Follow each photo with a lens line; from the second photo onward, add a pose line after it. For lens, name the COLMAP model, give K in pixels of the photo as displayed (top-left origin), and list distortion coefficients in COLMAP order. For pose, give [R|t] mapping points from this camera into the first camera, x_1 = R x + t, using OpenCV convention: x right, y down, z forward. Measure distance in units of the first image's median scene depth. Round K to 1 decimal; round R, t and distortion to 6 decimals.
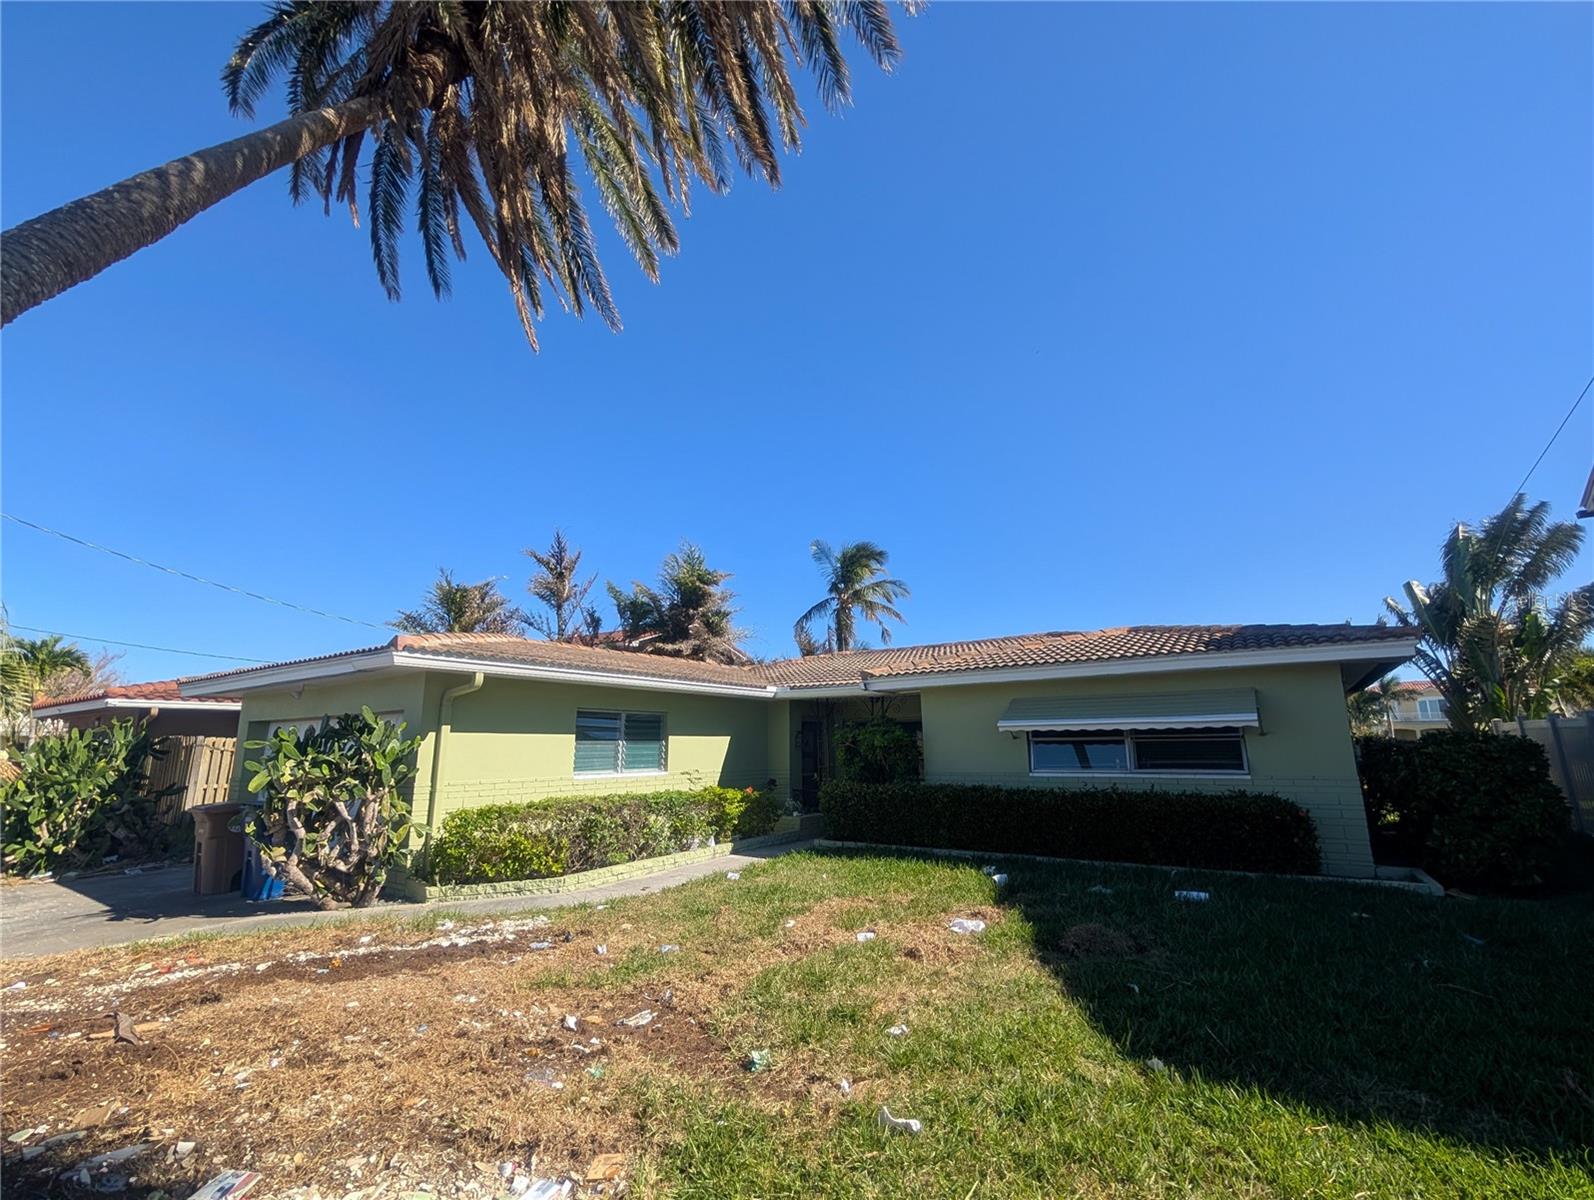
lens RADIAL K [[702.5, 0, 804.0], [0, 702.5, 603.8], [0, 0, 1]] dist [-0.000574, 0.000250]
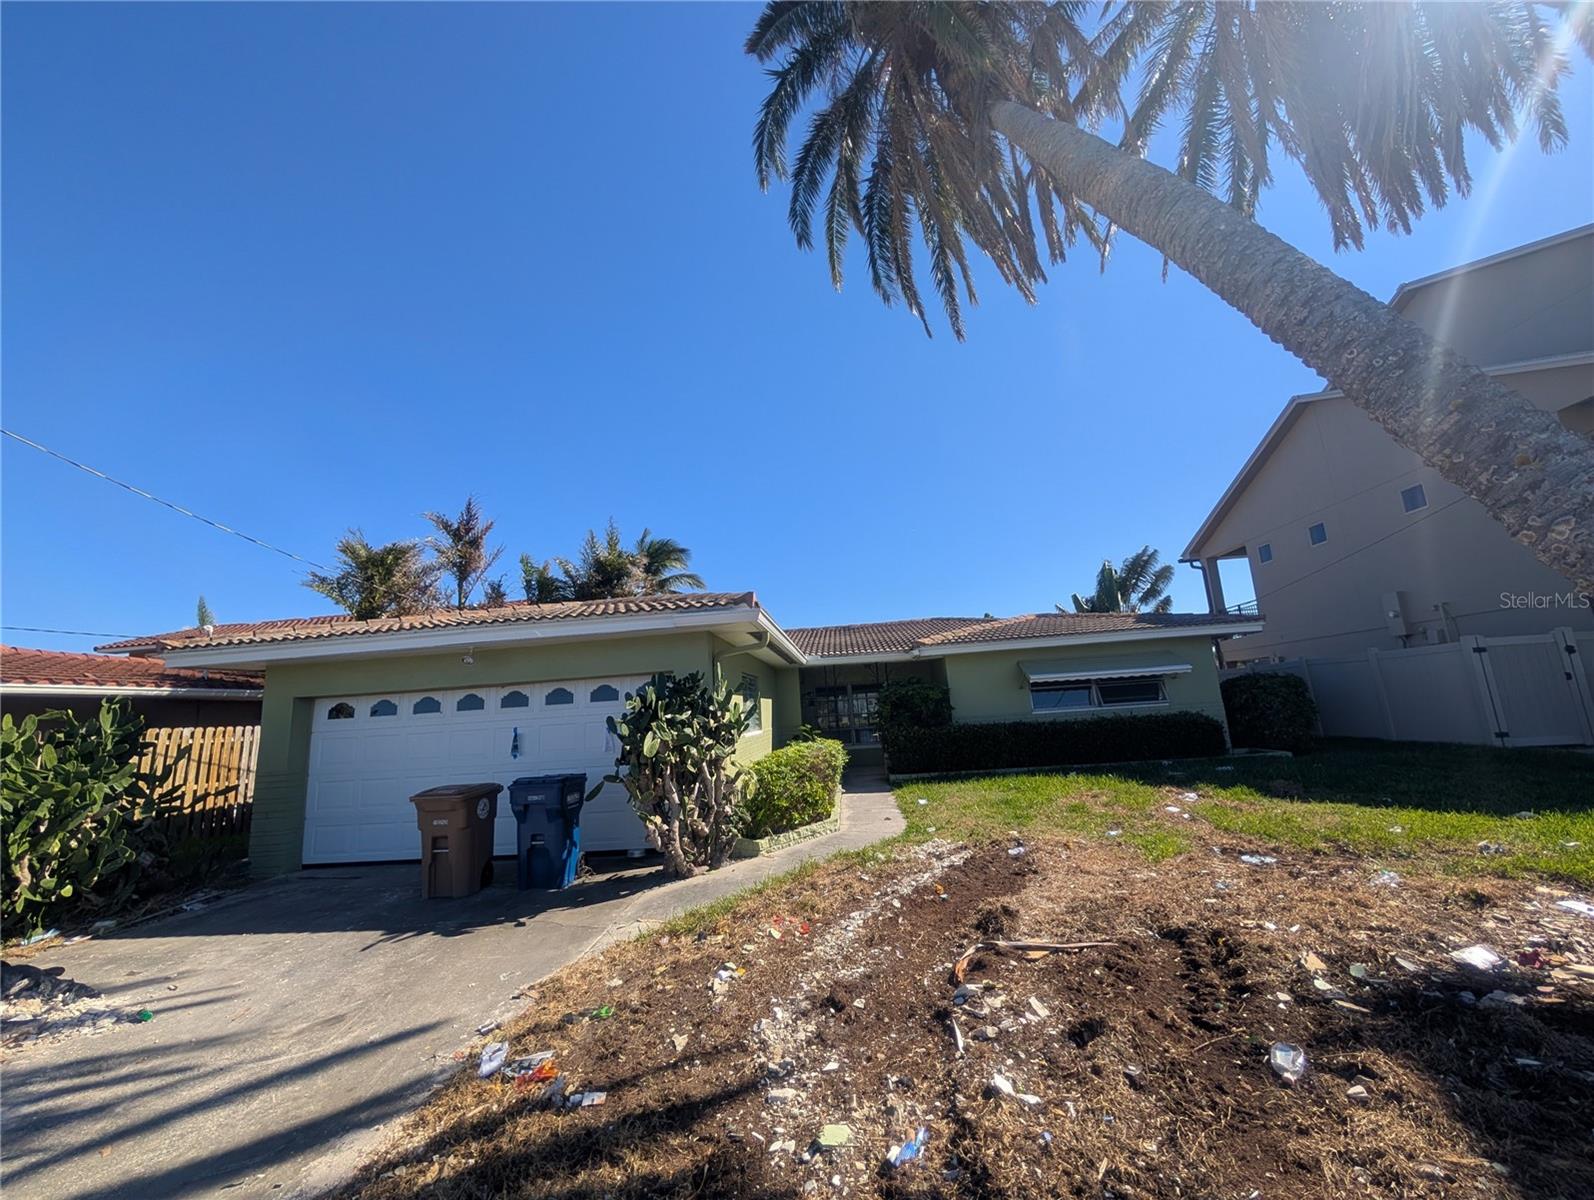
lens RADIAL K [[589.3, 0, 797.4], [0, 589.3, 609.1], [0, 0, 1]] dist [0.009708, 0.000041]
pose [[0.882131, 0.033762, 0.469793, -0.726623], [-0.043675, 0.998994, 0.010215, 0.042202], [-0.468976, -0.029529, 0.882717, 0.172913]]
